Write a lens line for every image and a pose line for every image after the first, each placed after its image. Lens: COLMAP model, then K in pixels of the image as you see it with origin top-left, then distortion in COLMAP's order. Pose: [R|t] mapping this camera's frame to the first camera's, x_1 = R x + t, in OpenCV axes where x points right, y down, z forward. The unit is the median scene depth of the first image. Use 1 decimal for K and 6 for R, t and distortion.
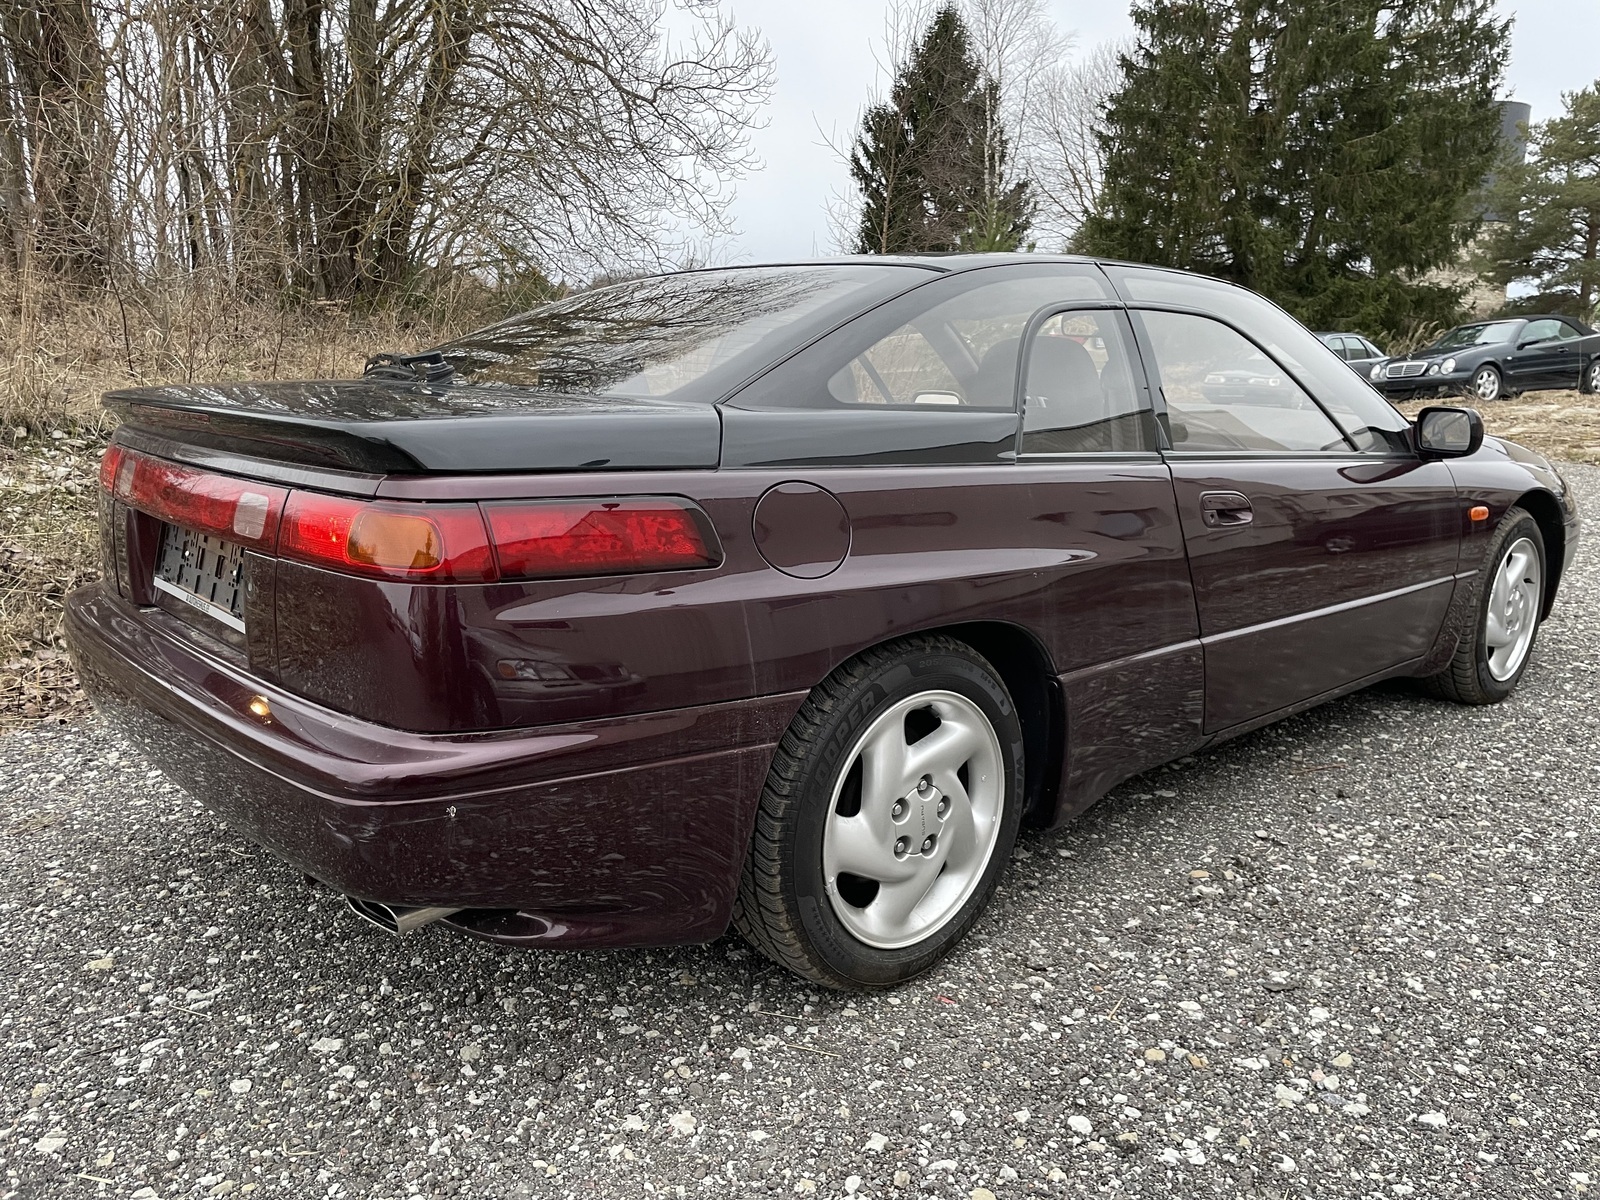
lens RADIAL K [[1437.2, 0, 803.9], [0, 1437.2, 597.2], [0, 0, 1]] dist [0.012484, -0.005677]
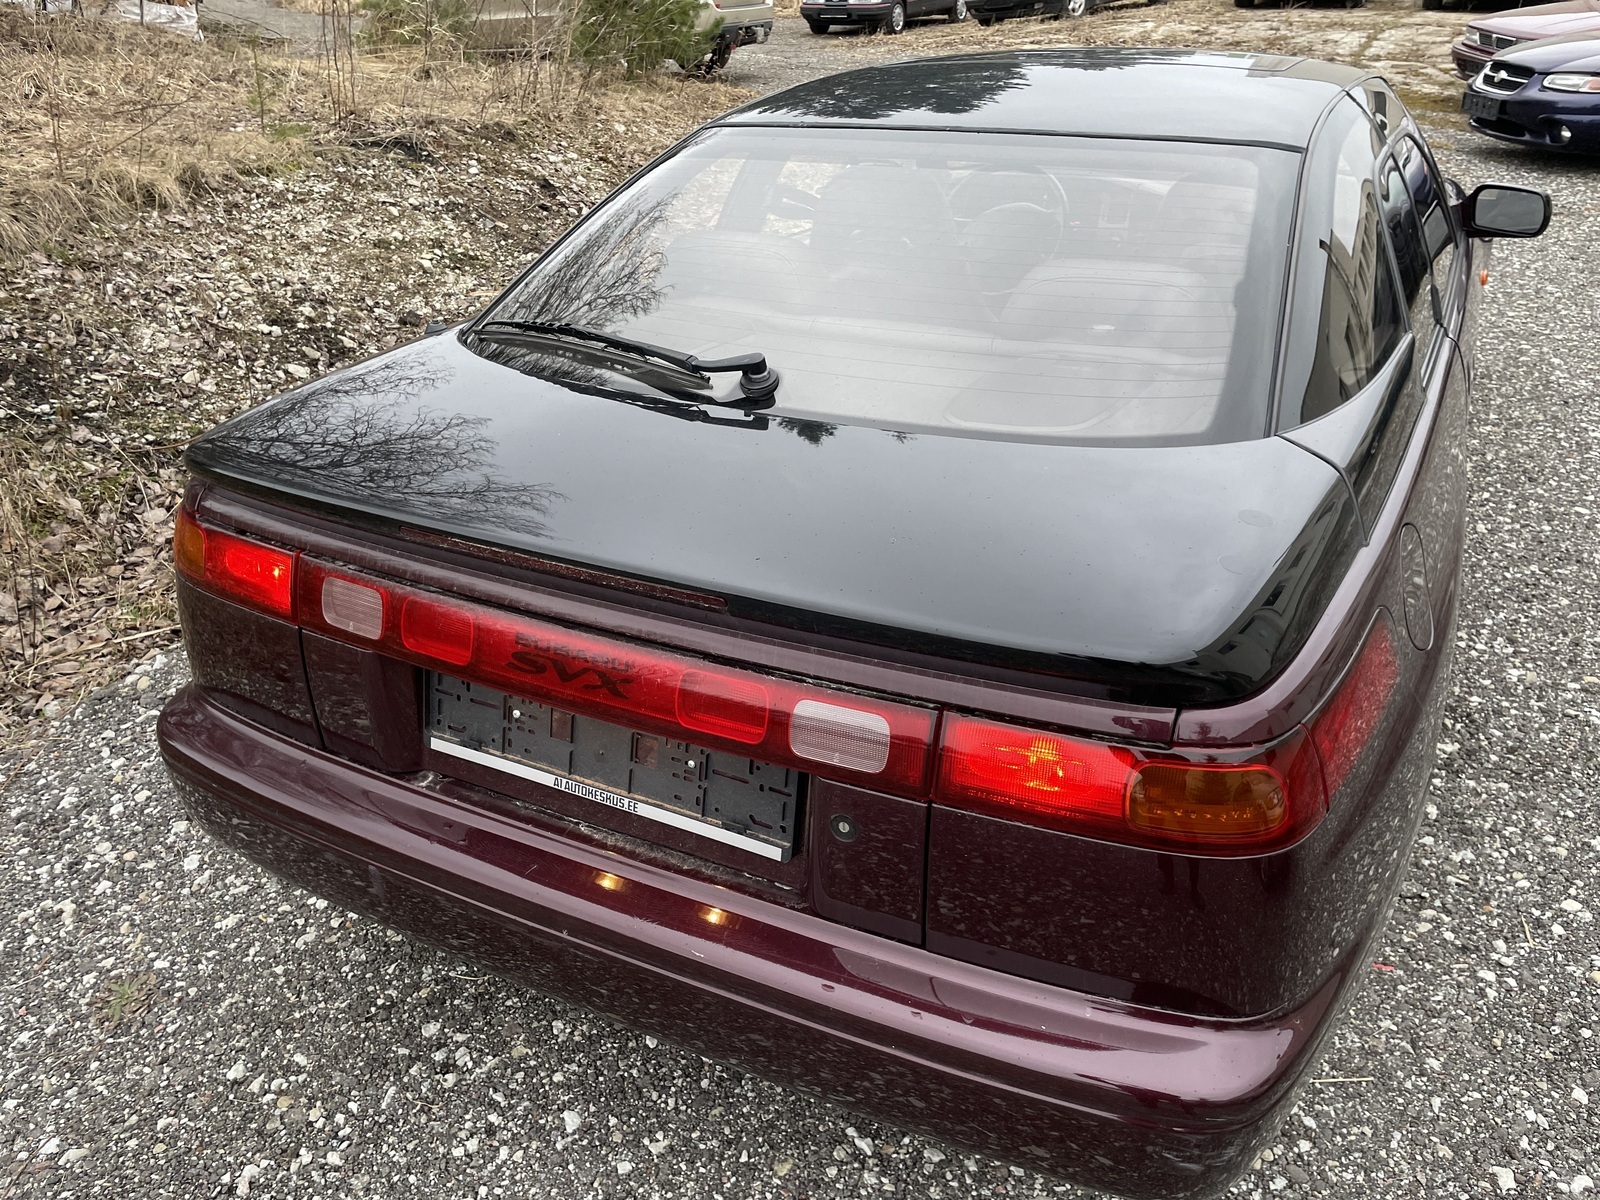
lens RADIAL K [[1437.2, 0, 798.2], [0, 1437.2, 603.2], [0, 0, 1]] dist [0.012484, -0.005677]
pose [[0.919271, -0.208349, 0.333963, -0.560183], [0.106930, 0.948705, 0.297533, -0.300214], [-0.378823, -0.237803, 0.894395, 0.334178]]
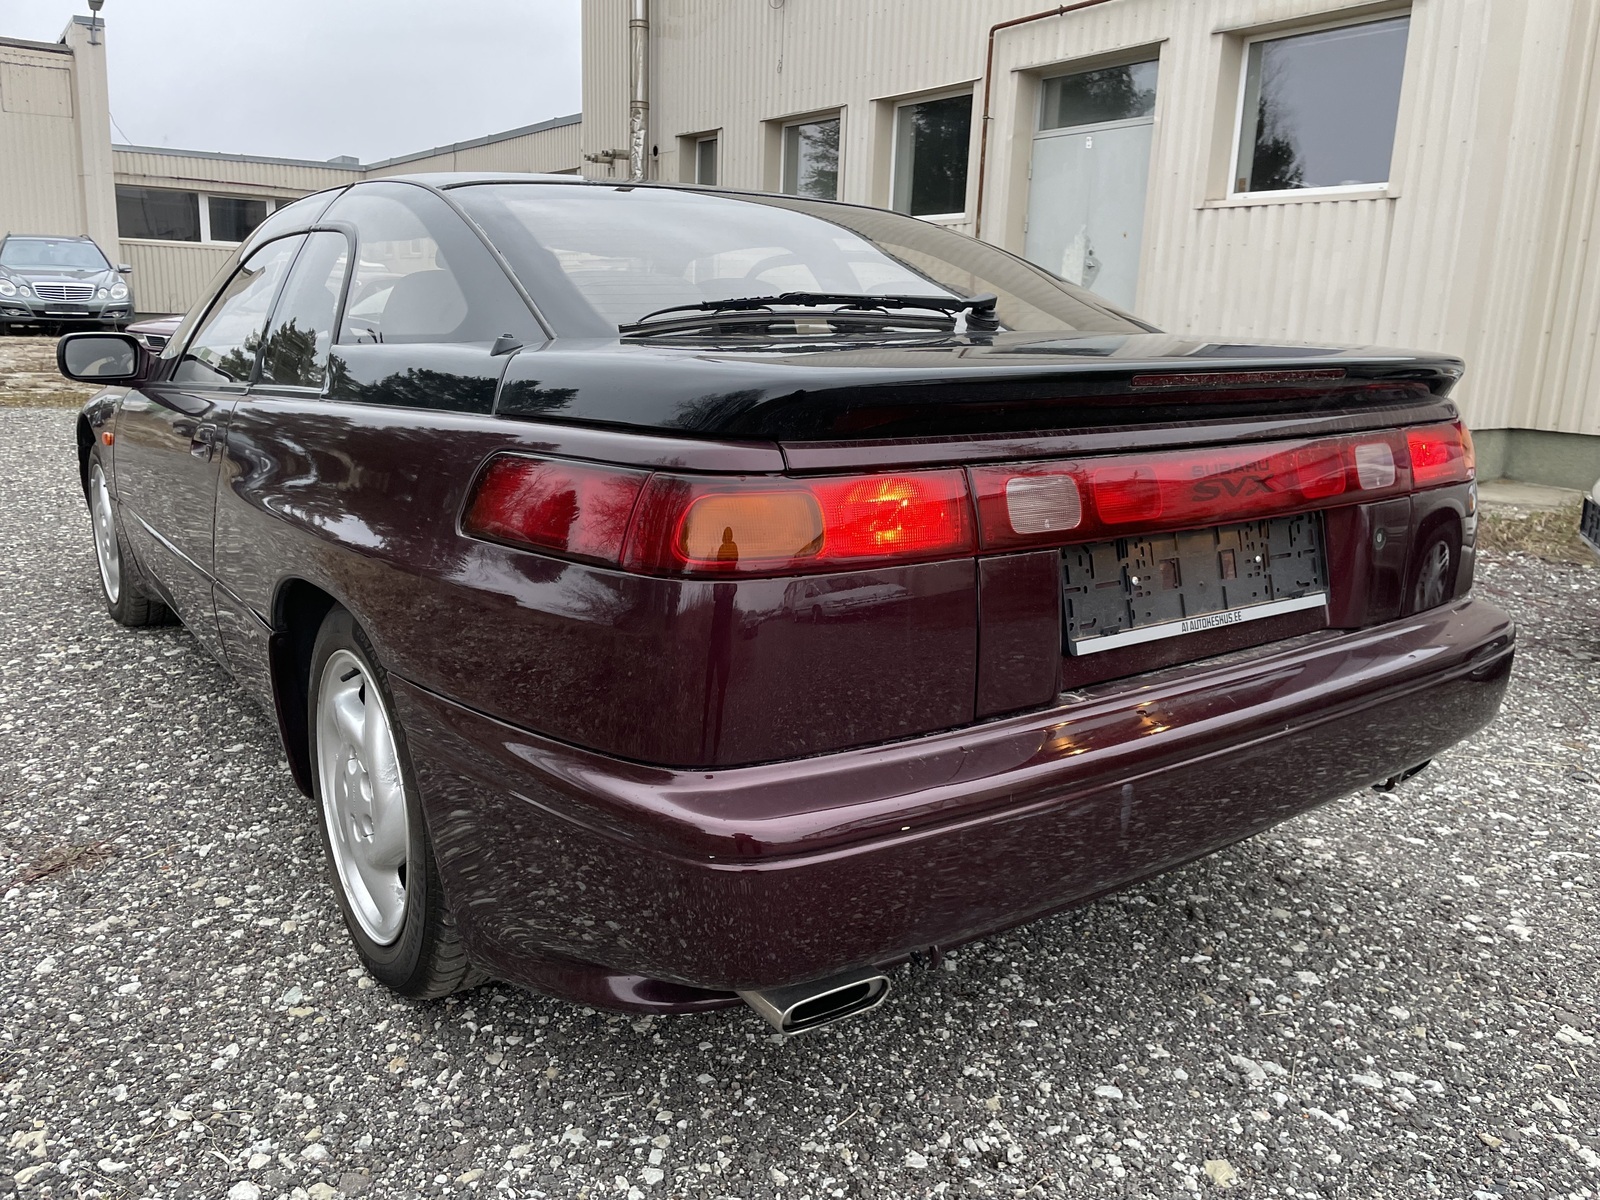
lens RADIAL K [[1437.2, 0, 801.8], [0, 1437.2, 601.7], [0, 0, 1]] dist [0.012484, -0.005677]
pose [[-0.071462, -0.160894, 0.984381, -1.211030], [0.155803, 0.972989, 0.170343, -0.181702], [-0.985200, 0.165543, -0.044464, 1.278715]]
